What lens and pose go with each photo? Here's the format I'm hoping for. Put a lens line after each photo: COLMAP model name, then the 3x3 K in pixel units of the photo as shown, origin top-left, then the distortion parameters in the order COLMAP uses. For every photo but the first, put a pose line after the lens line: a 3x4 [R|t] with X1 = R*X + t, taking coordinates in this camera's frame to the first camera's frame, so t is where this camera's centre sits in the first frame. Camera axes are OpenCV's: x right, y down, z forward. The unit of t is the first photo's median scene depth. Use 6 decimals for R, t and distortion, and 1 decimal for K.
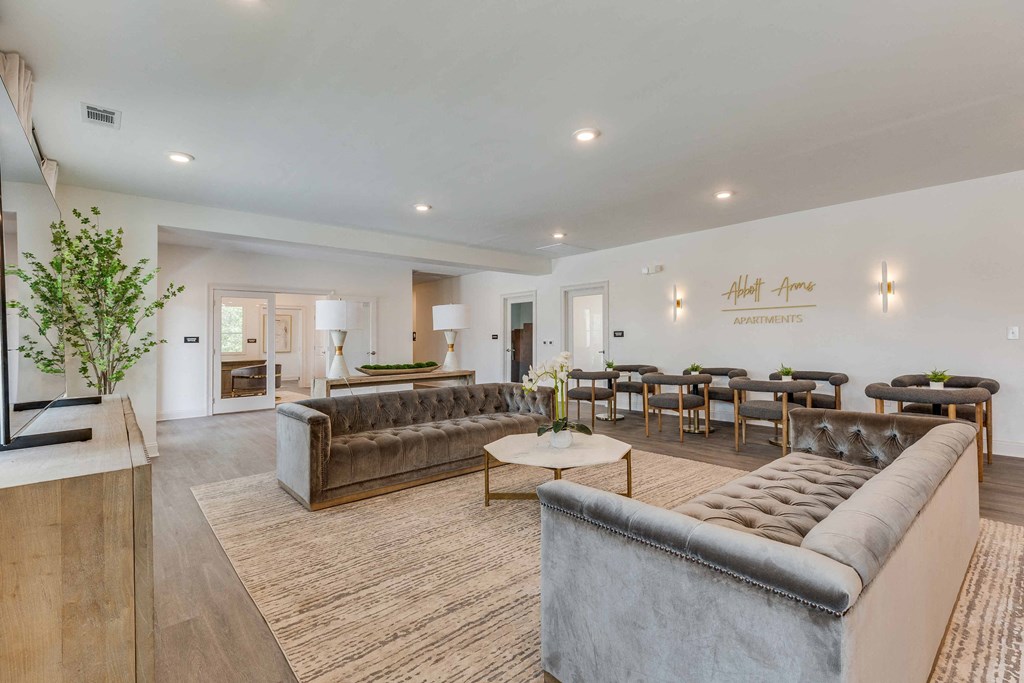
lens RADIAL K [[458.8, 0, 518.4], [0, 458.8, 343.5], [0, 0, 1]] dist [0.001233, 0.000025]
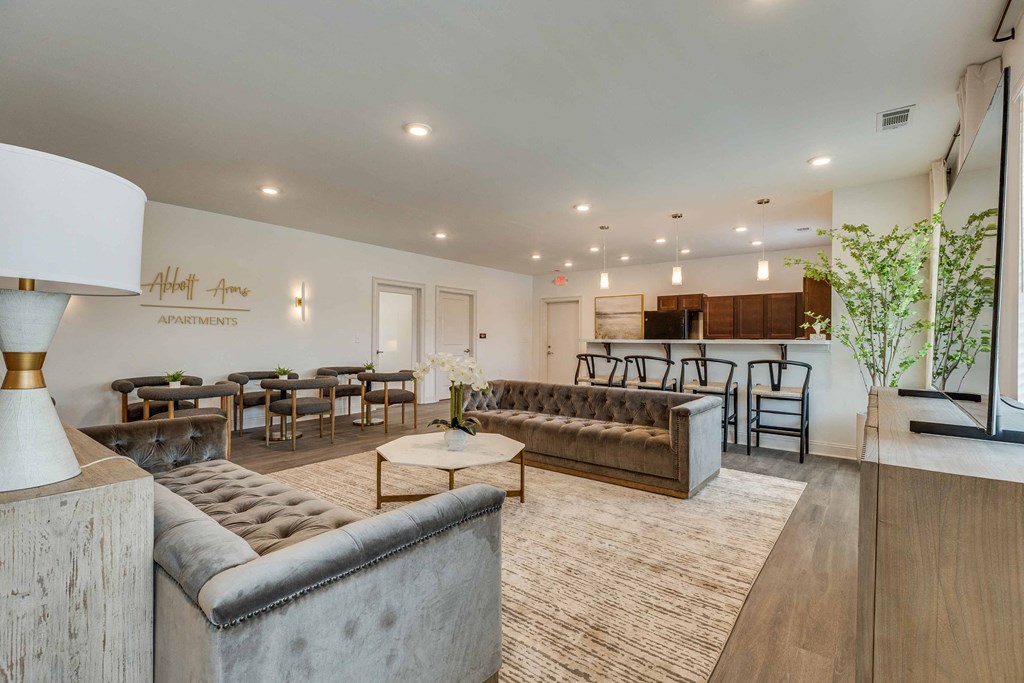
lens RADIAL K [[458.8, 0, 522.2], [0, 458.8, 339.0], [0, 0, 1]] dist [0.001233, 0.000025]
pose [[-0.188558, 0.014009, 0.981962, -0.523347], [0.007645, 0.999889, -0.012796, 0.002534], [-0.982032, 0.005094, -0.188644, 0.570859]]
